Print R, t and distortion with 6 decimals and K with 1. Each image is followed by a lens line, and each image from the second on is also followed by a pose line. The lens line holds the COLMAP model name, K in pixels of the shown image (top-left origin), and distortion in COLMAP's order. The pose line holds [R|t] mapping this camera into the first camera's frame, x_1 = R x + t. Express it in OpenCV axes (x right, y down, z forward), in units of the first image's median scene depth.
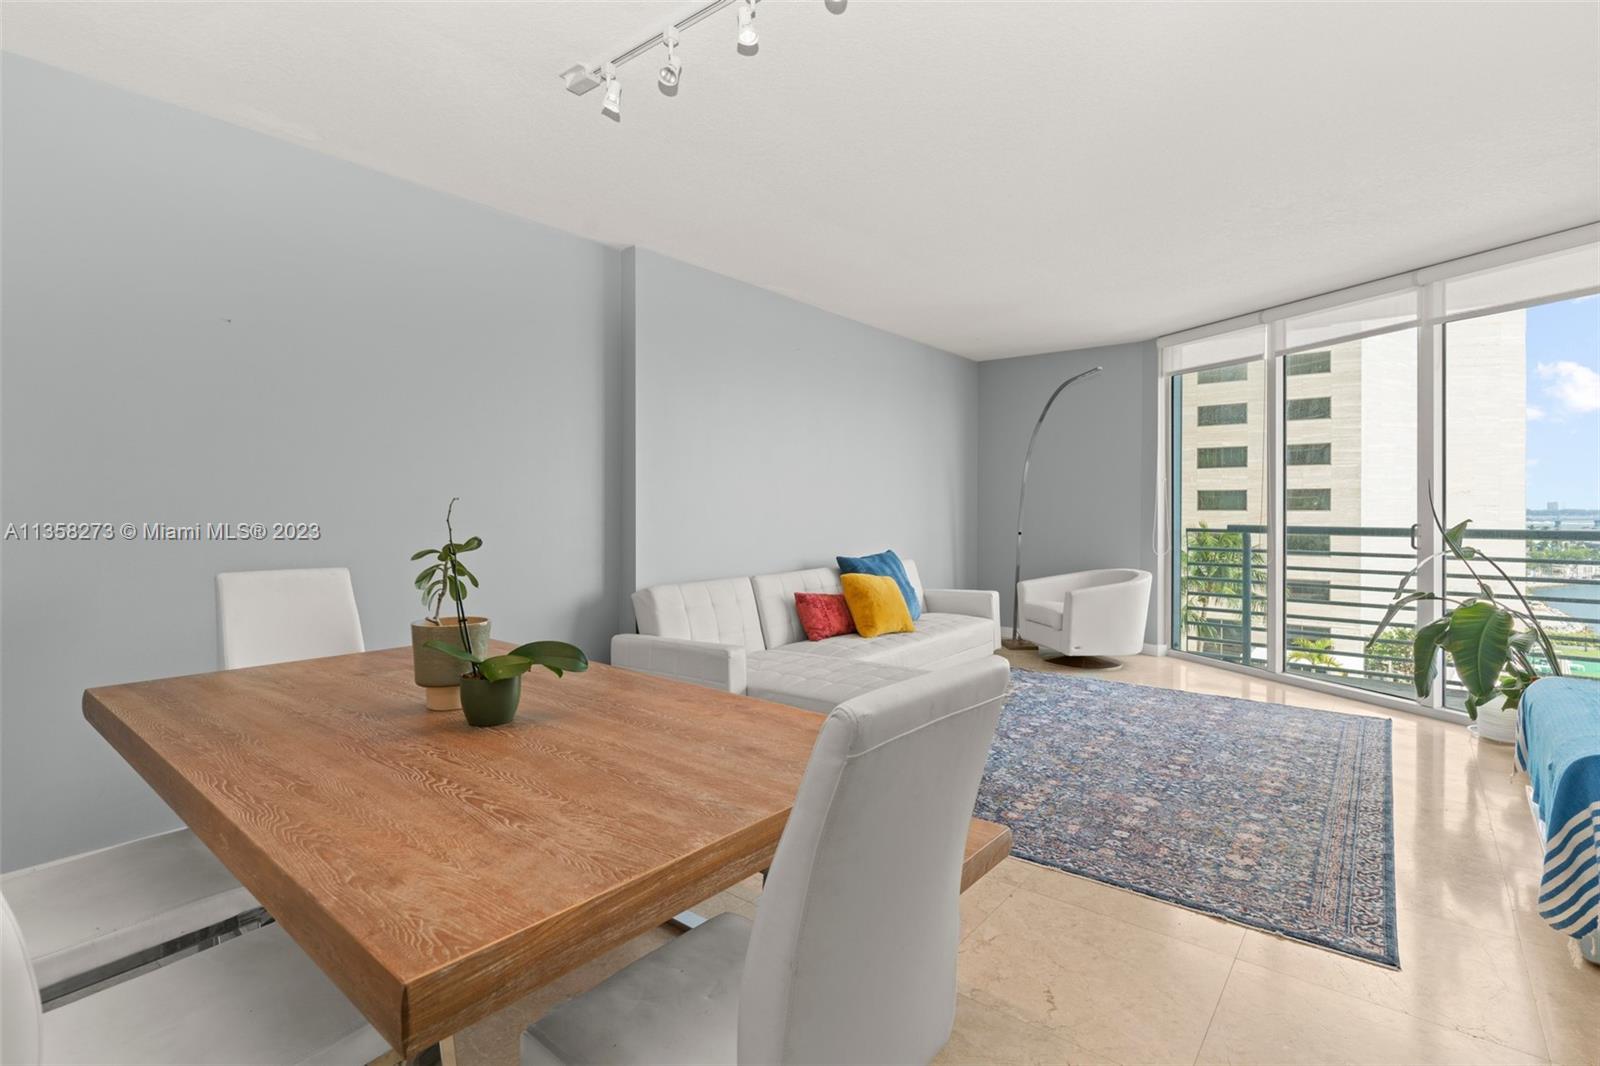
lens RADIAL K [[767.9, 0, 796.8], [0, 767.9, 511.3], [0, 0, 1]] dist [0.002789, 0.000558]
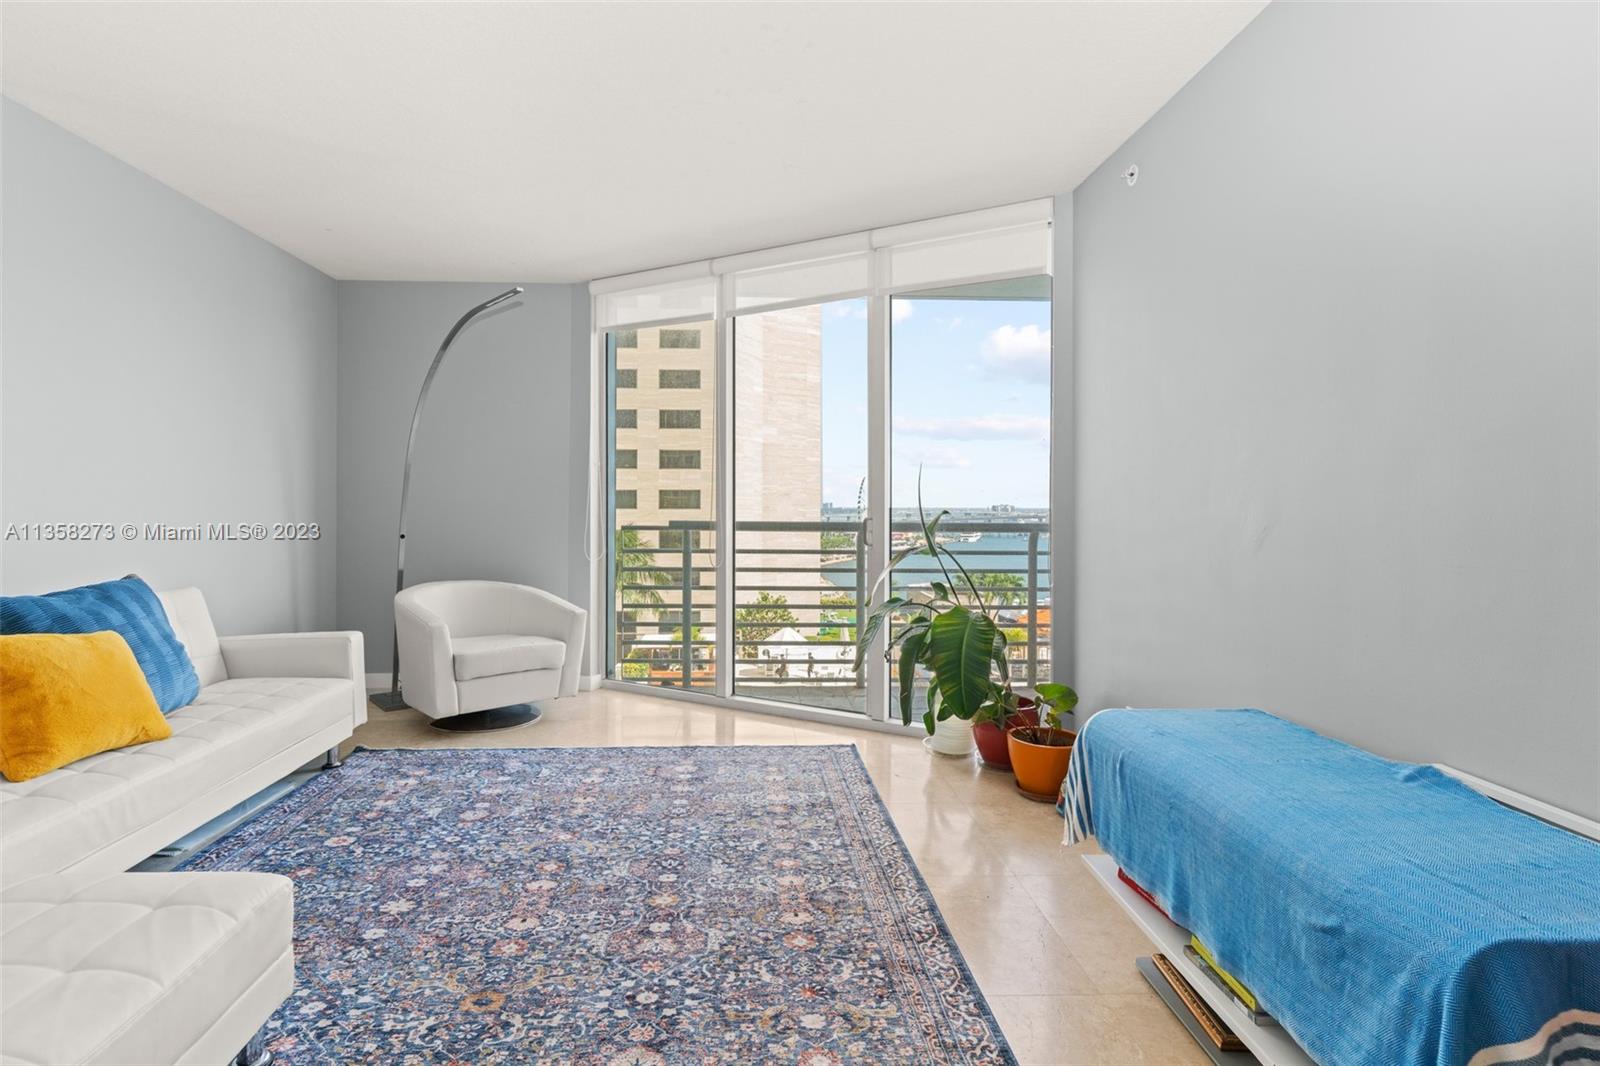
lens RADIAL K [[781.9, 0, 771.4], [0, 781.9, 512.2], [0, 0, 1]] dist [0.002166, -0.000197]
pose [[0.760222, -0.001984, 0.649660, 0.127904], [0.000231, 0.999996, 0.002783, 0.007969], [-0.649663, -0.001966, 0.760220, 0.375870]]
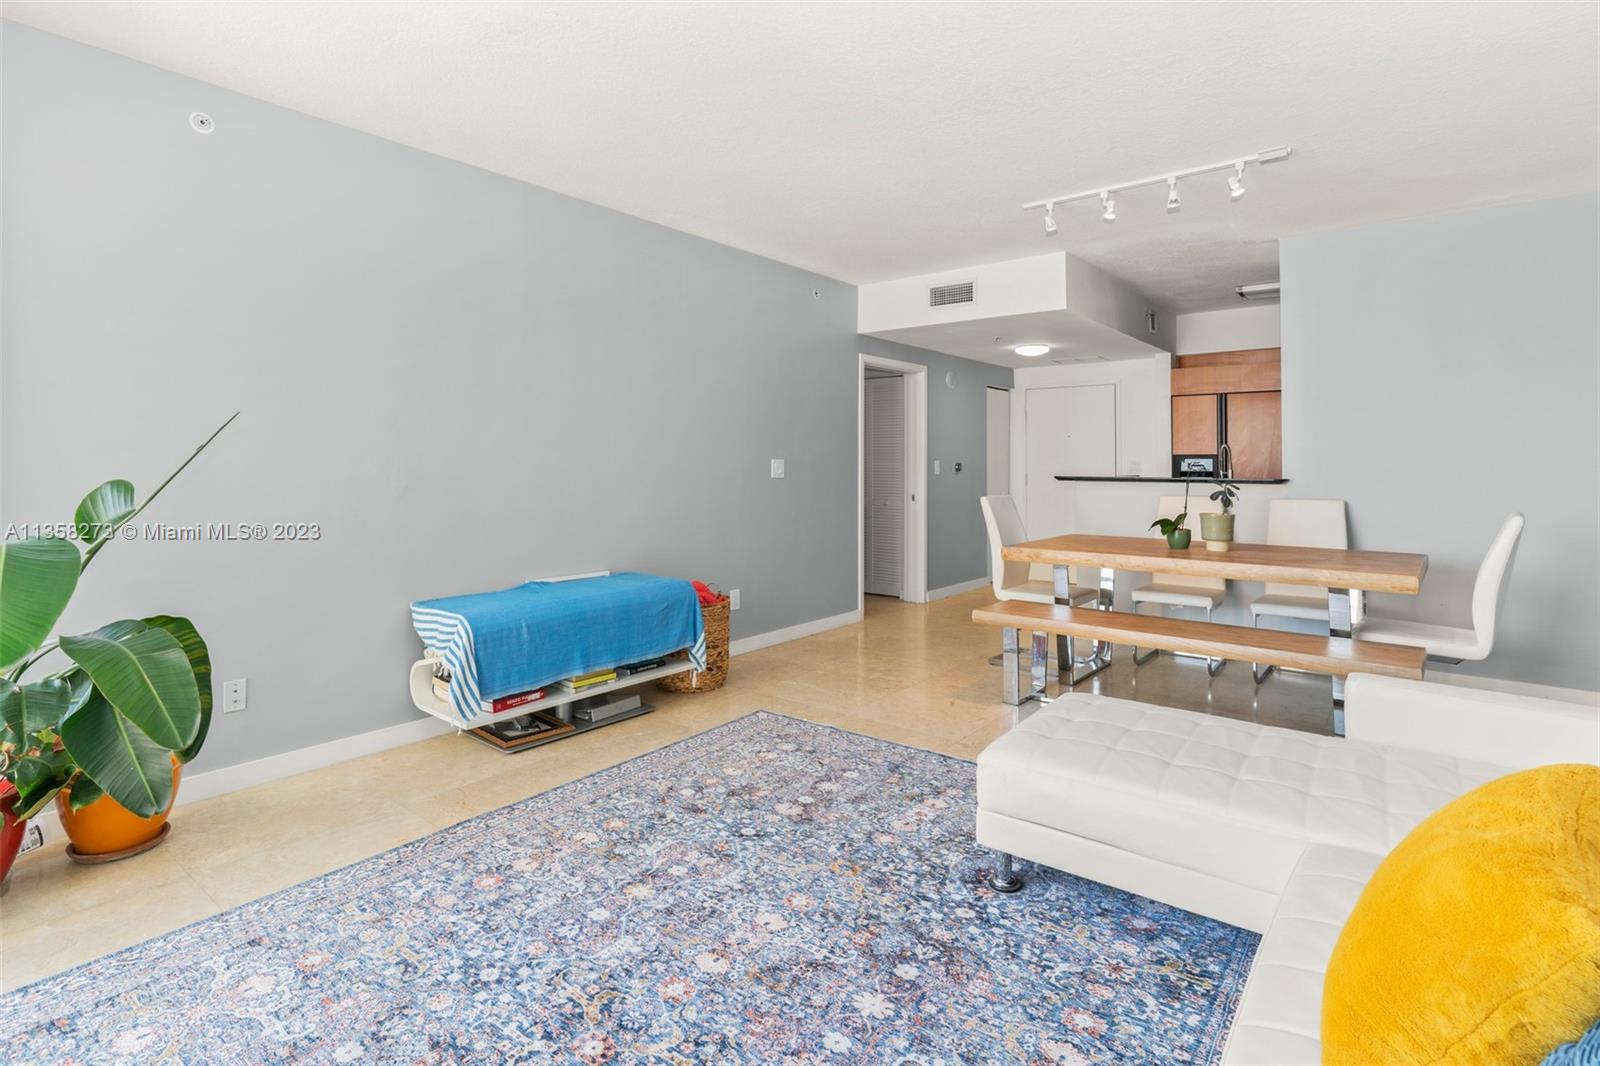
lens RADIAL K [[789.2, 0, 800.8], [0, 789.2, 460.3], [0, 0, 1]] dist [0.000808, 0.000360]
pose [[-0.999980, -0.006016, -0.001893, 0.305228], [-0.006017, 0.999982, 0.000122, -0.004307], [0.001892, 0.000134, -0.999998, 1.279142]]
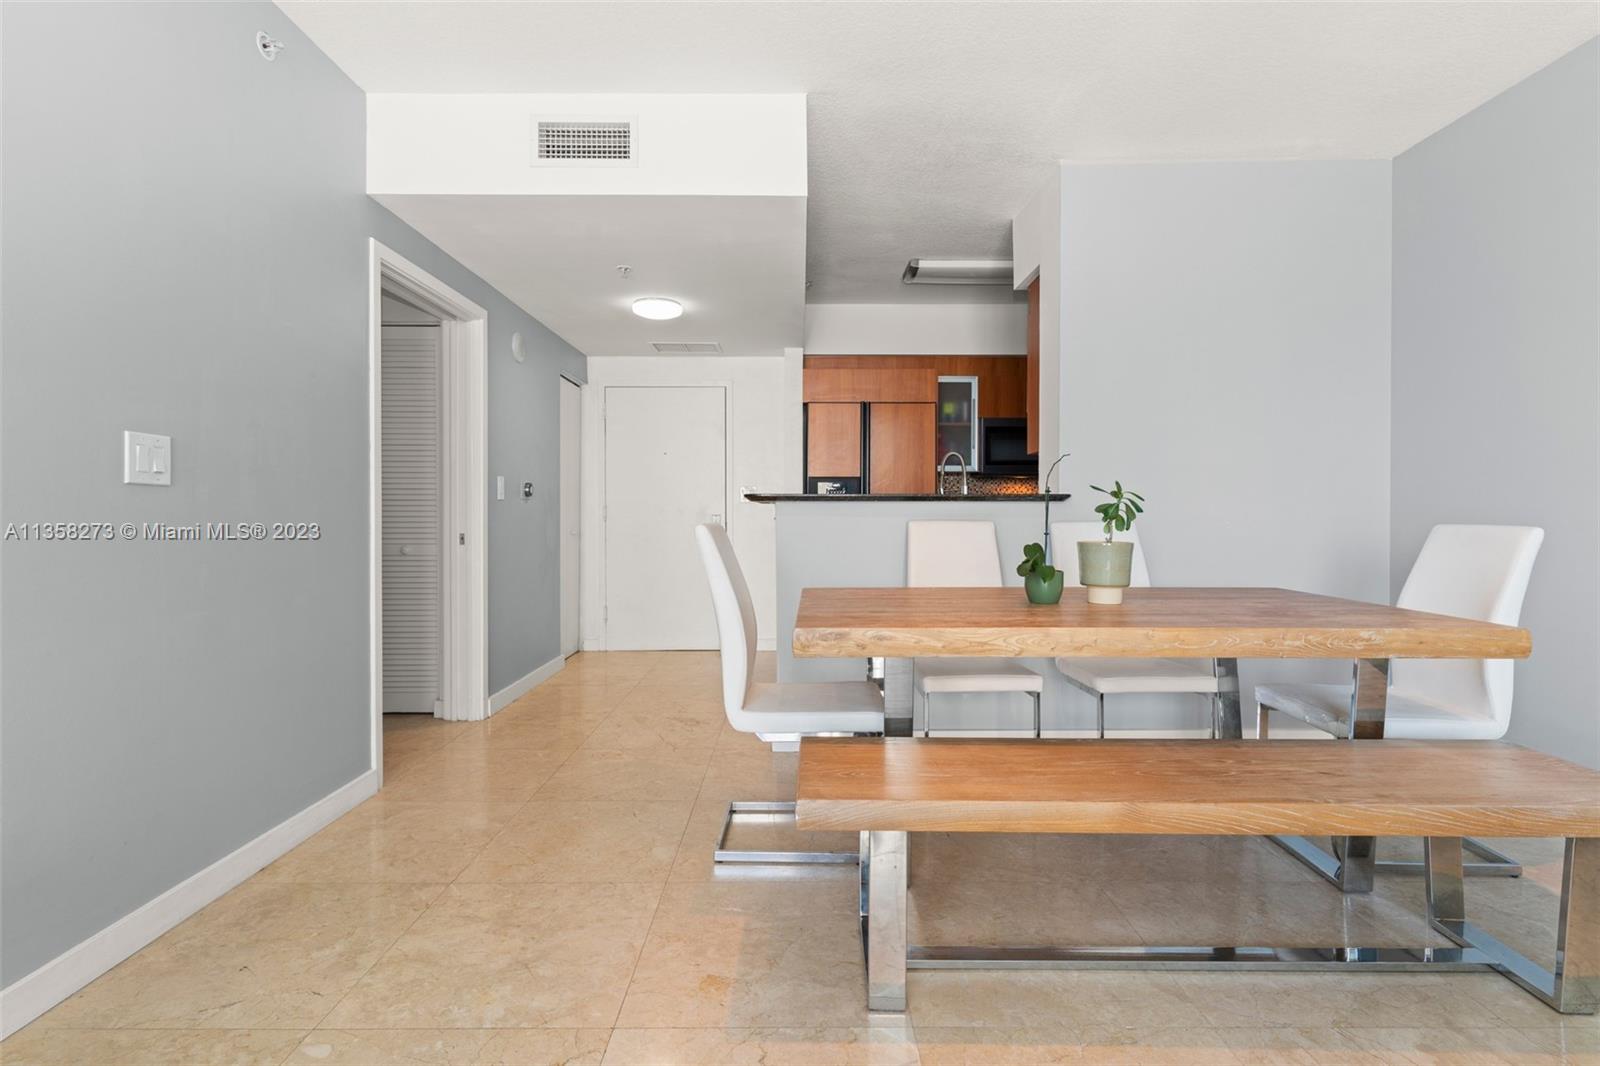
lens RADIAL K [[762.2, 0, 804.1], [0, 762.2, 522.2], [0, 0, 1]] dist [0.001556, -0.000096]
pose [[-0.779021, 0.004097, -0.626985, 0.318988], [-0.004529, 0.999916, 0.012162, 0.035287], [0.626982, 0.012314, -0.778937, 0.660218]]
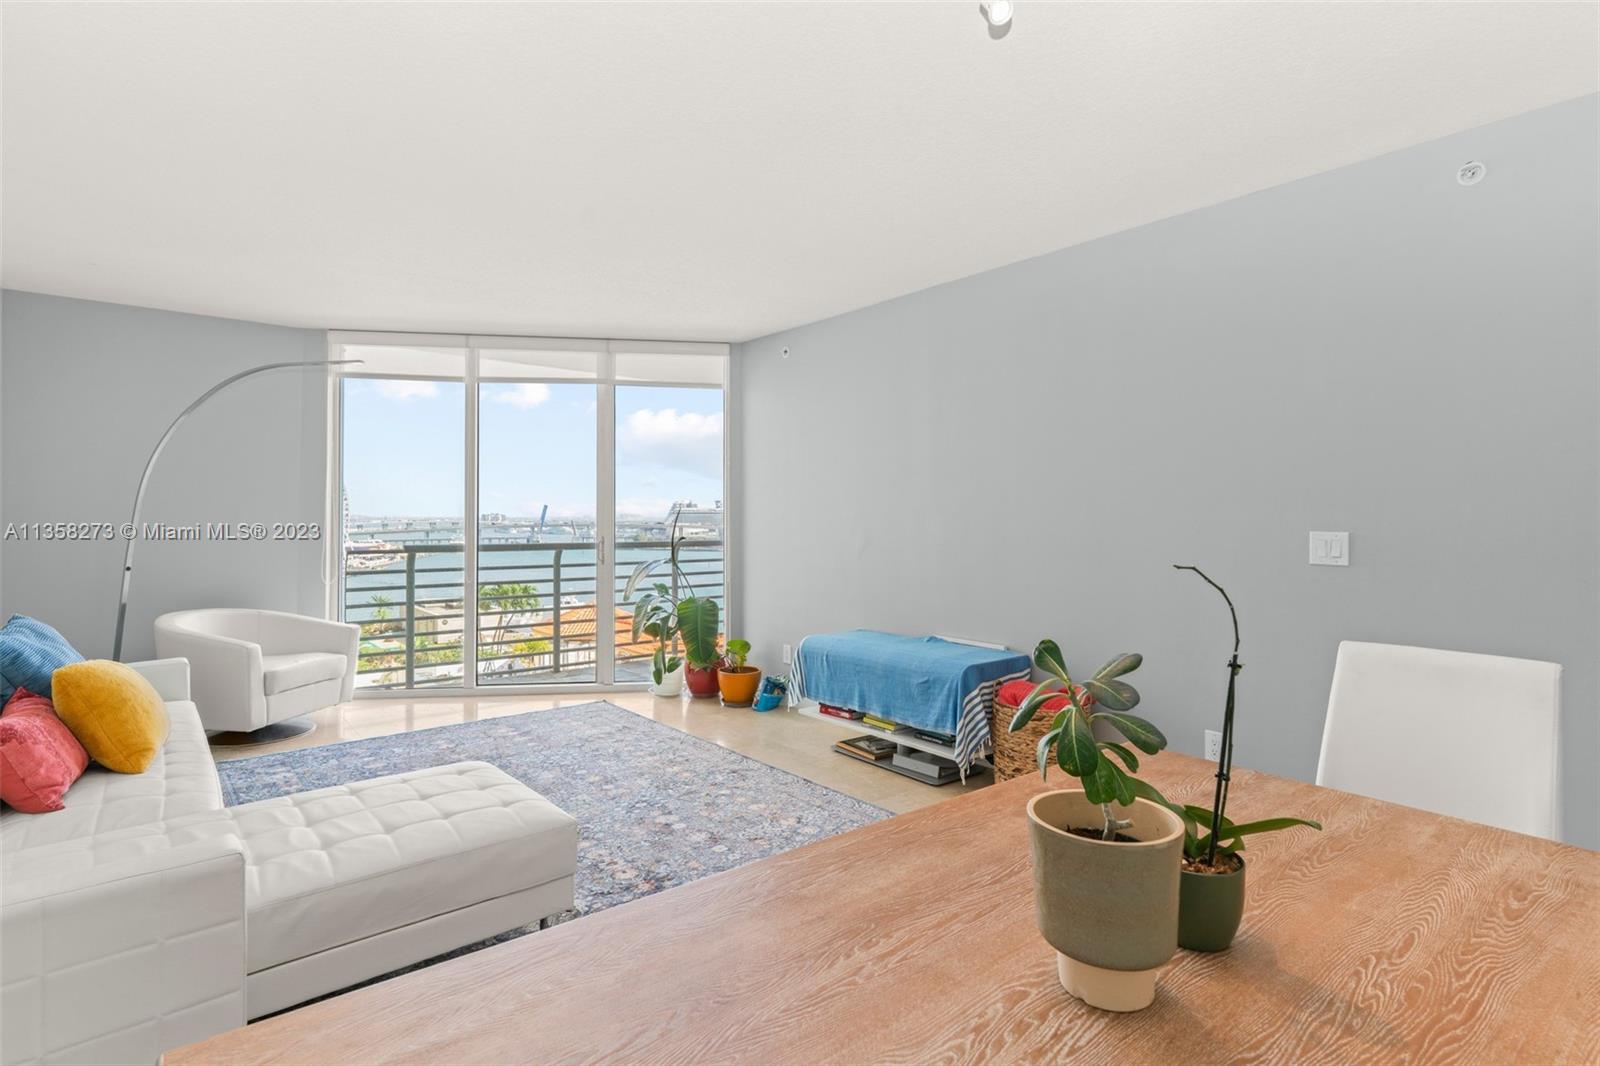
lens RADIAL K [[788.6, 0, 797.1], [0, 788.6, 507.3], [0, 0, 1]] dist [0.001380, 0.000171]
pose [[0.205291, 0.011693, 0.978631, -0.378691], [0.004642, 0.999906, -0.012921, -0.019021], [-0.978690, 0.007195, 0.205217, 0.415663]]
